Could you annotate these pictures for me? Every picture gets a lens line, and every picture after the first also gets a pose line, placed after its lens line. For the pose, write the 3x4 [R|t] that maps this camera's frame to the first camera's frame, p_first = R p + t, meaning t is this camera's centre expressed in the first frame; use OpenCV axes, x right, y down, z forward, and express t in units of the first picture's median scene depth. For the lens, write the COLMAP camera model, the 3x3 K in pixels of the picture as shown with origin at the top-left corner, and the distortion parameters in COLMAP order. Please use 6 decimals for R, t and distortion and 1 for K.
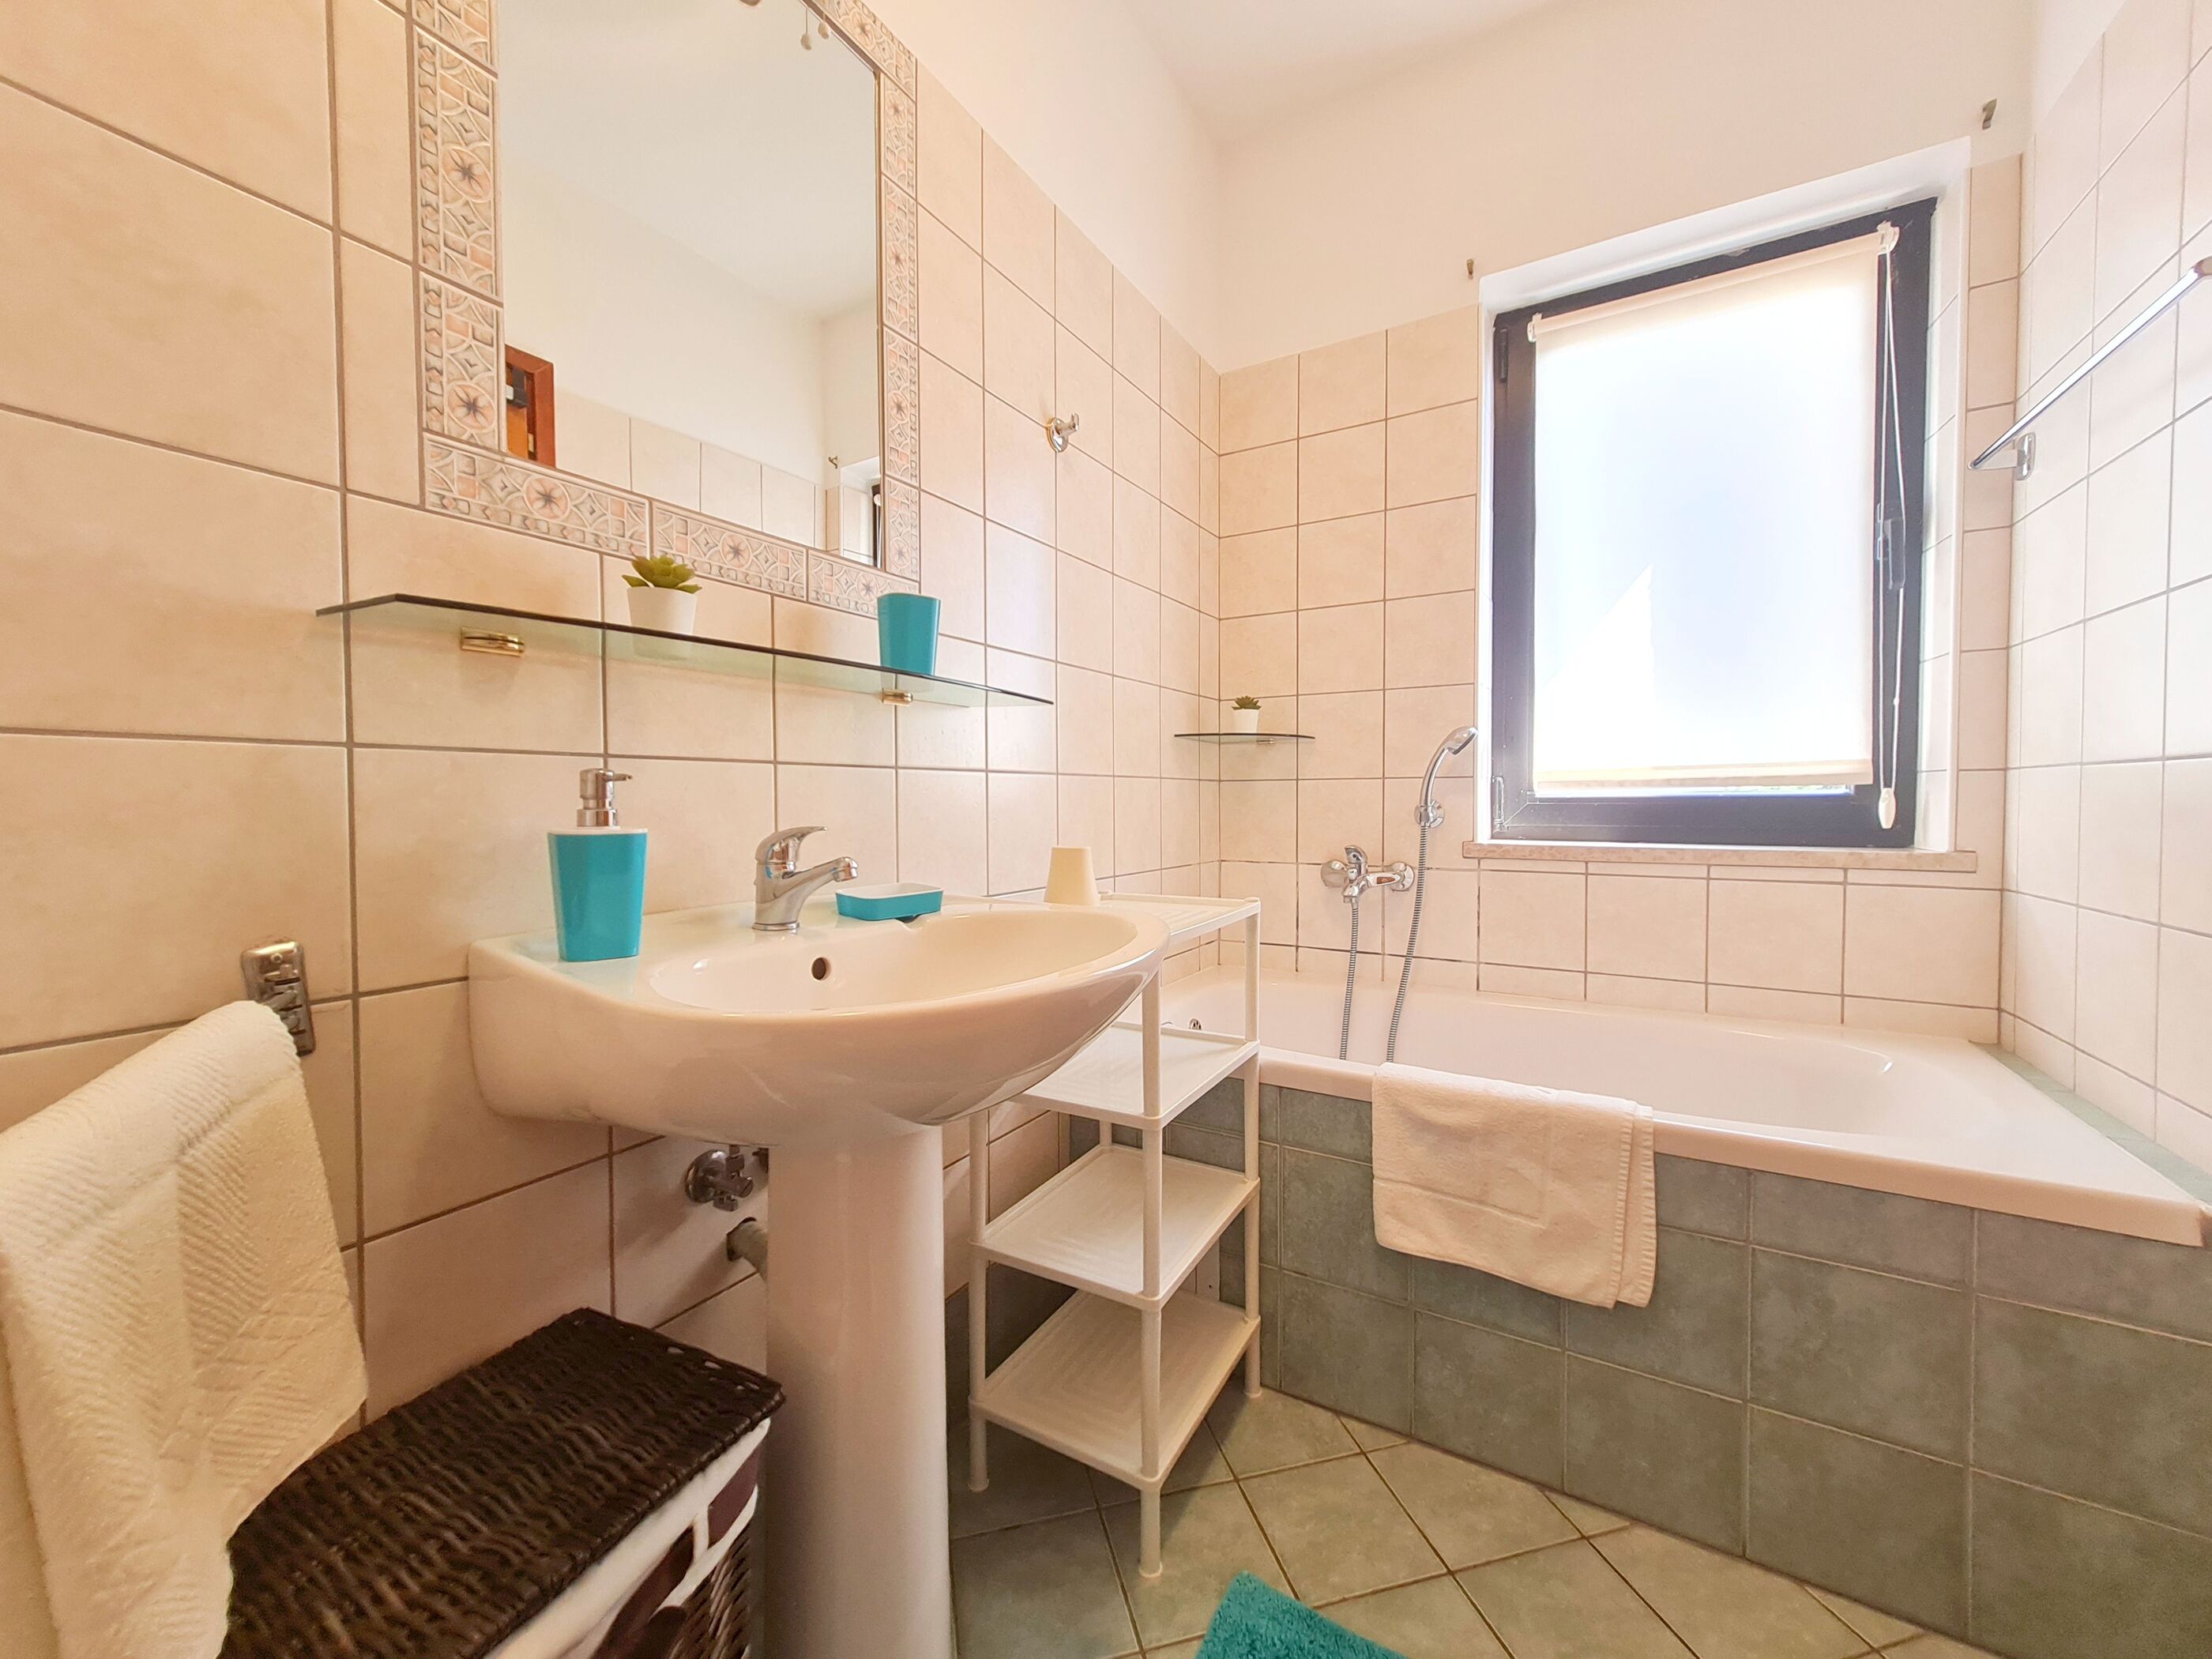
lens RADIAL K [[860.4, 0, 1114.1], [0, 860.4, 821.3], [0, 0, 1]] dist [0.005140, -0.000371]
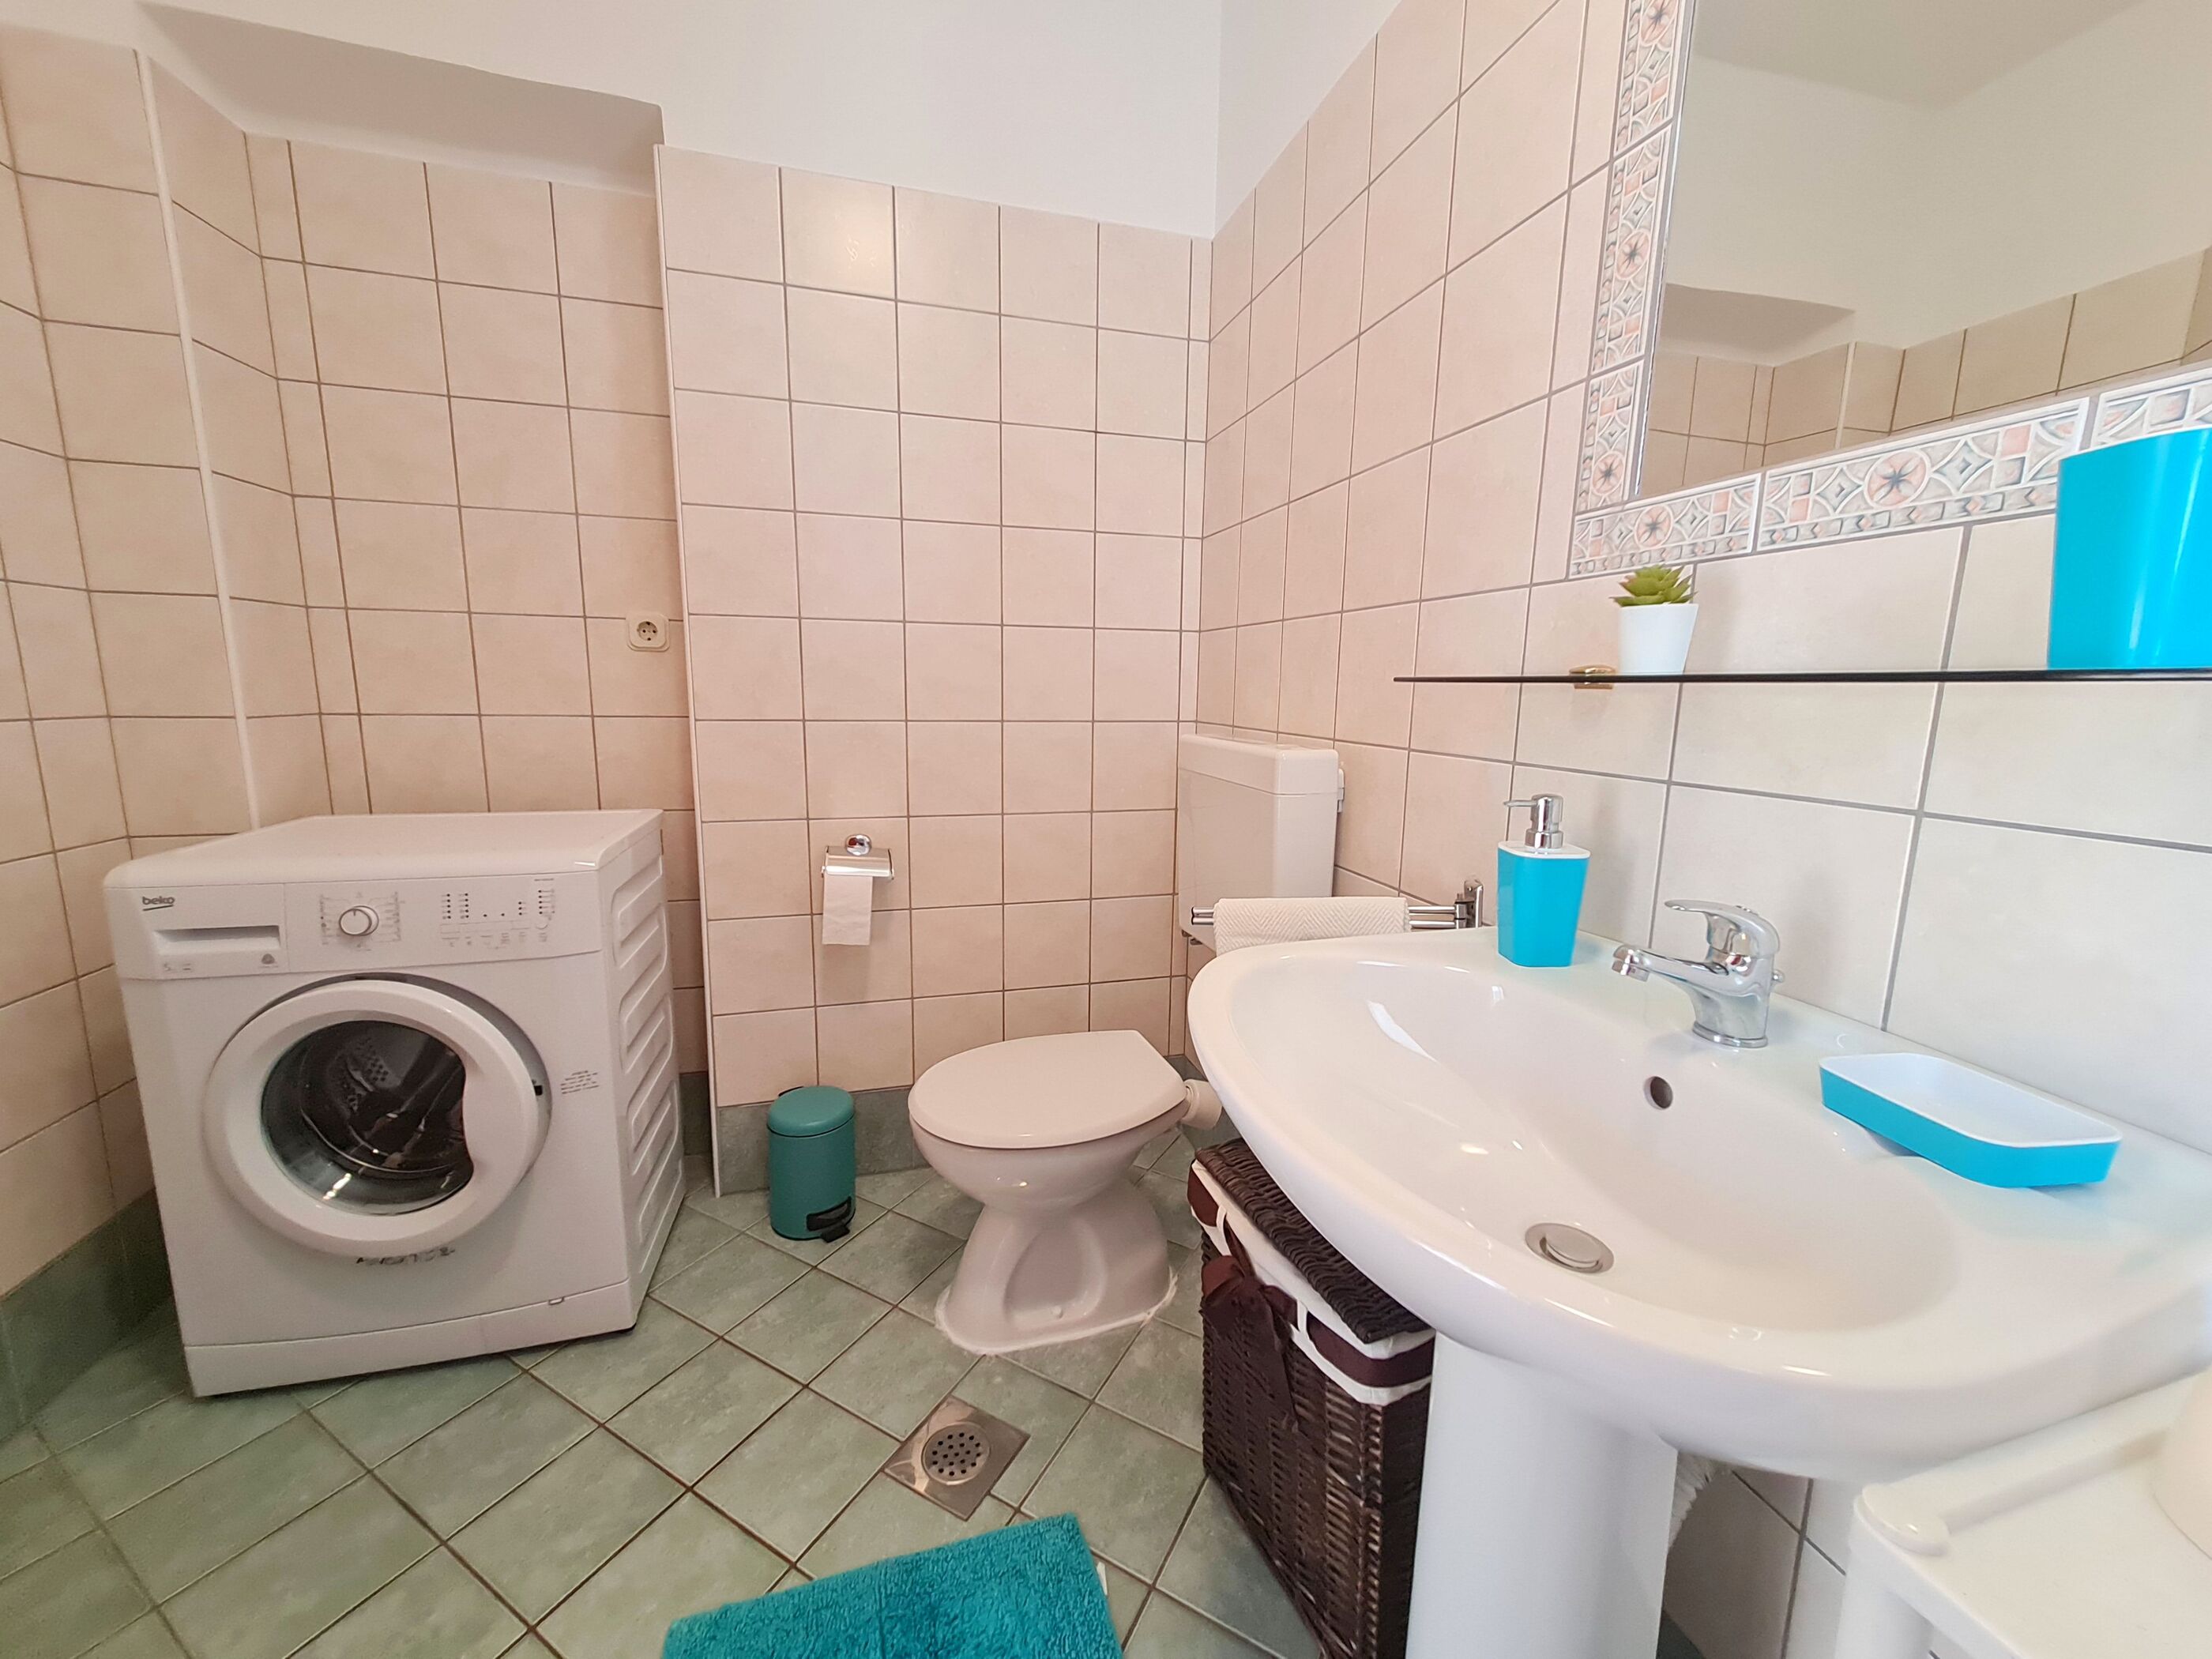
lens RADIAL K [[860.4, 0, 1105.4], [0, 860.4, 825.7], [0, 0, 1]] dist [0.005140, -0.000371]
pose [[-0.695571, 0.099045, -0.711597, 0.443427], [-0.041270, 0.983308, 0.177204, -0.148480], [0.717271, 0.152626, -0.679873, 1.042986]]
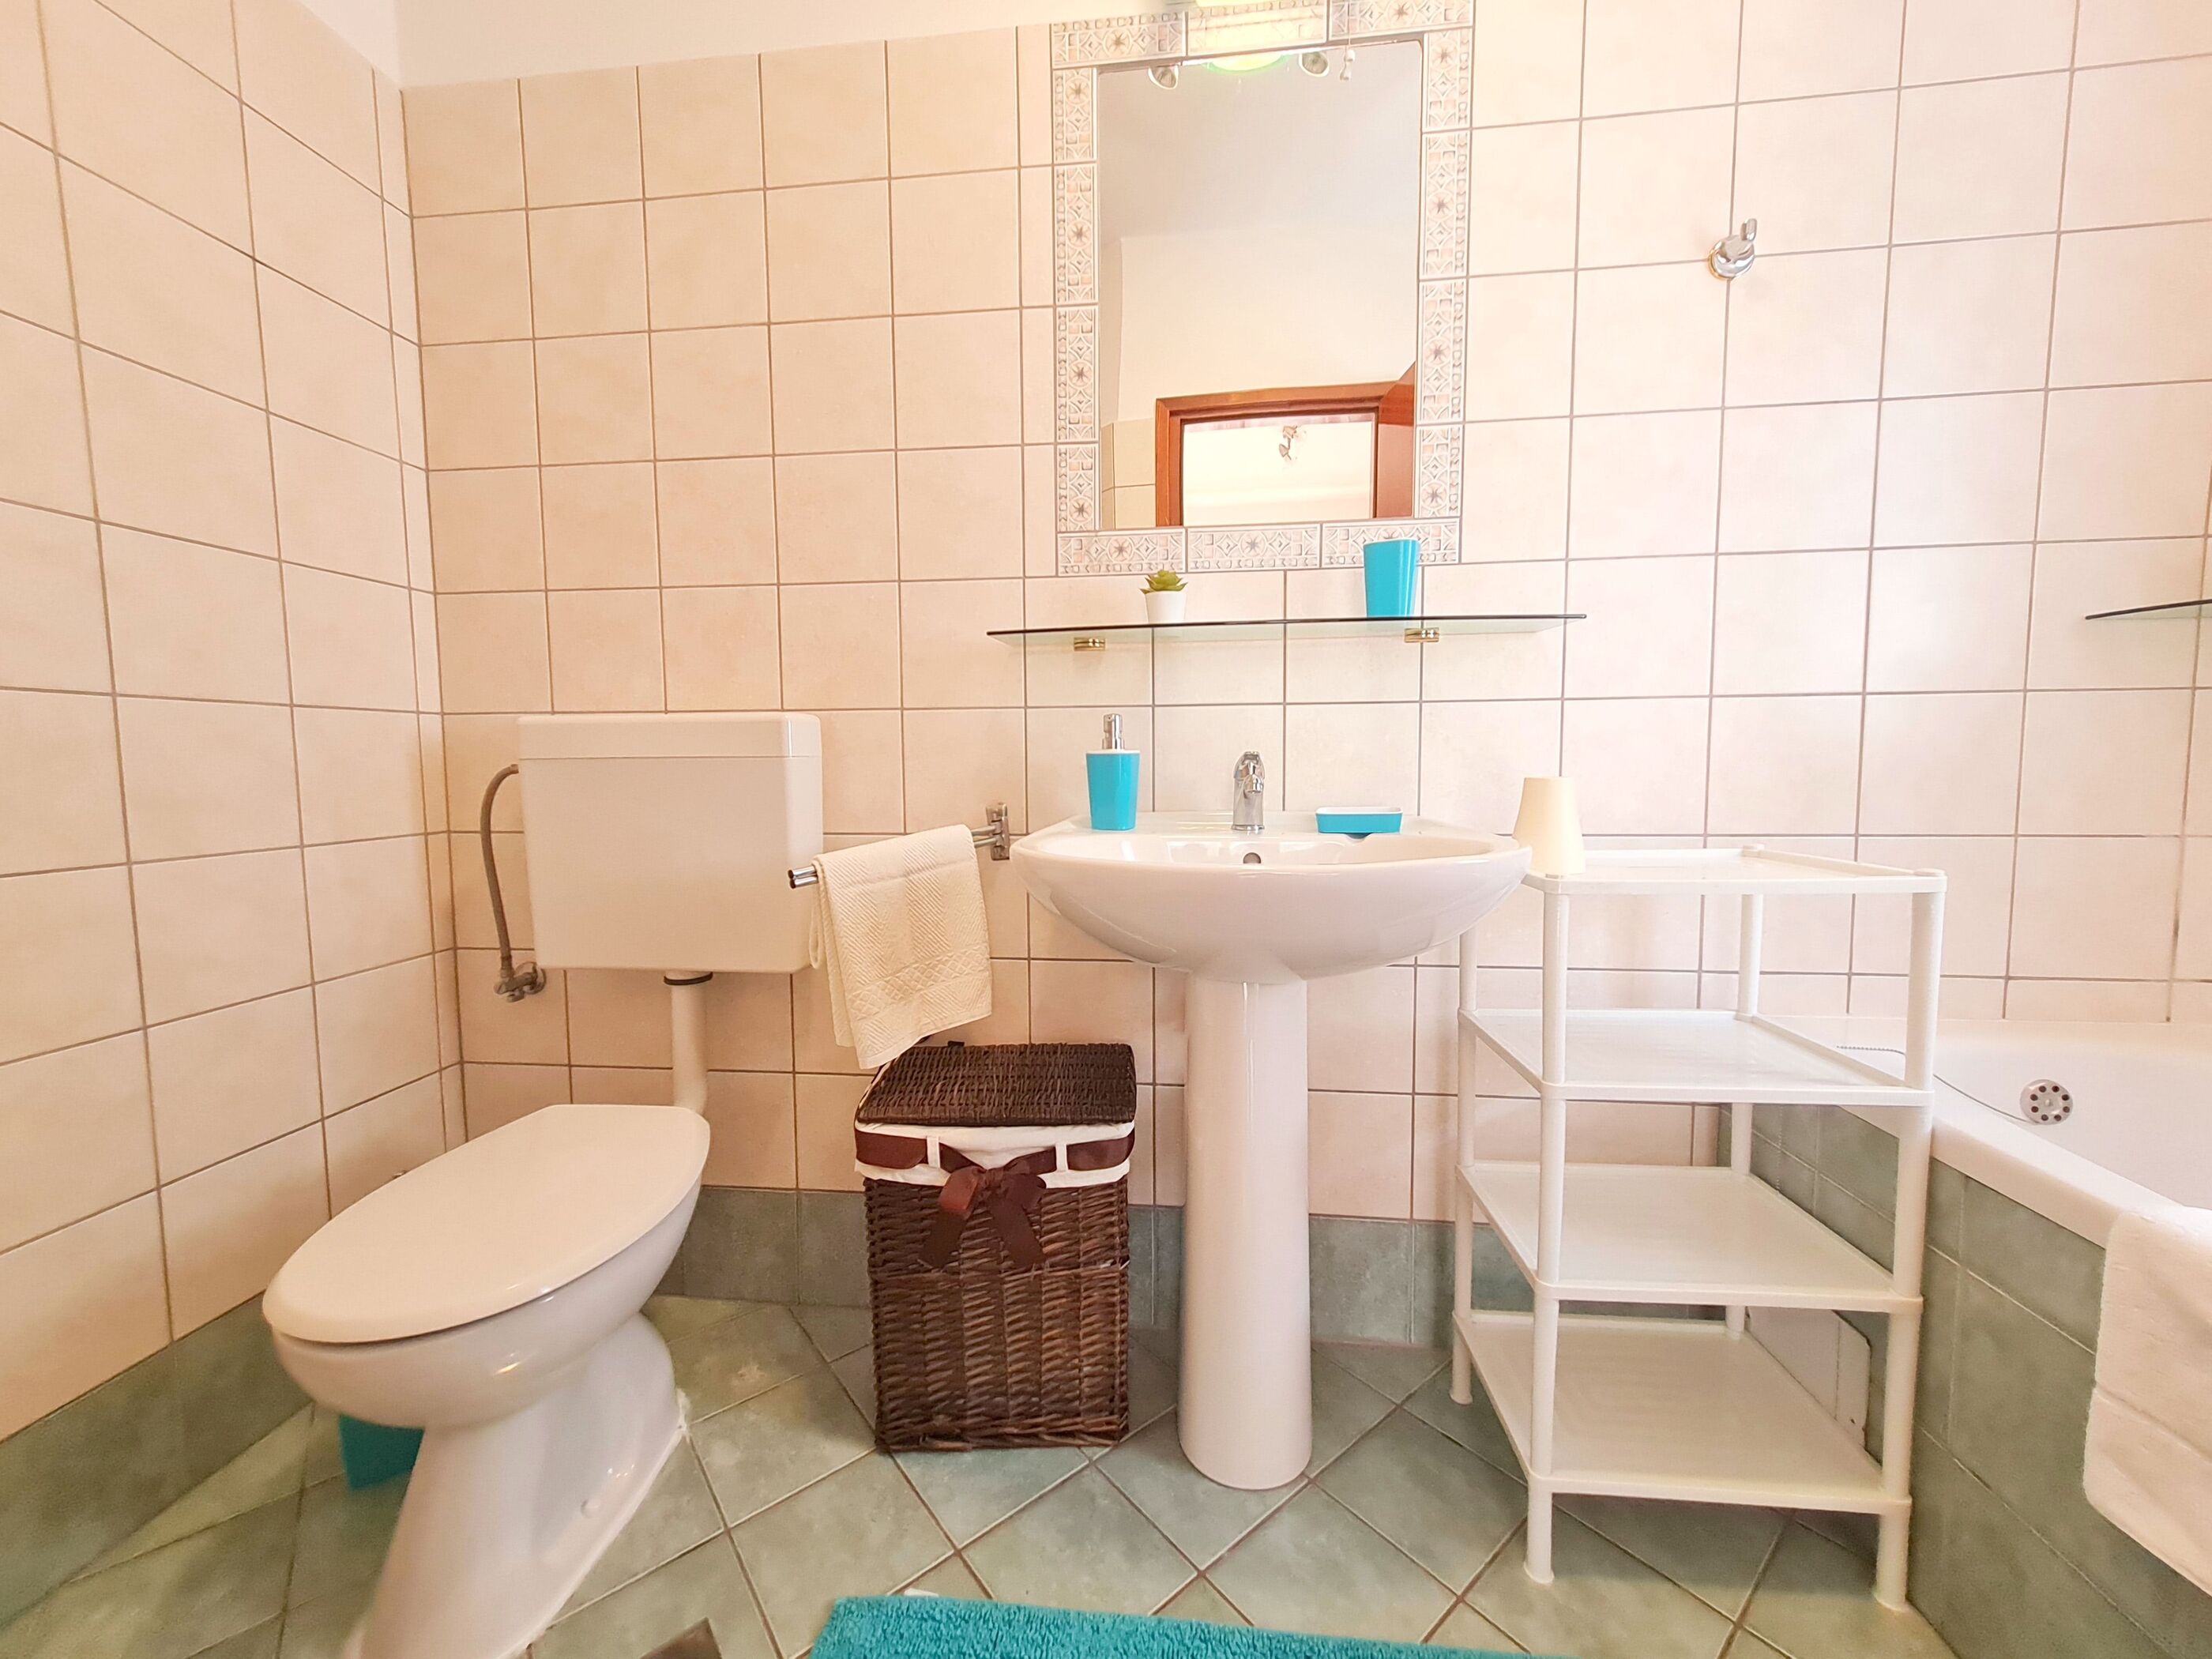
lens RADIAL K [[860.4, 0, 1104.4], [0, 860.4, 827.1], [0, 0, 1]] dist [0.005140, -0.000371]
pose [[0.408801, 0.061889, -0.910523, 0.688379], [-0.017274, 0.998044, 0.060082, 0.042572], [0.912460, -0.008833, 0.409071, 0.245836]]
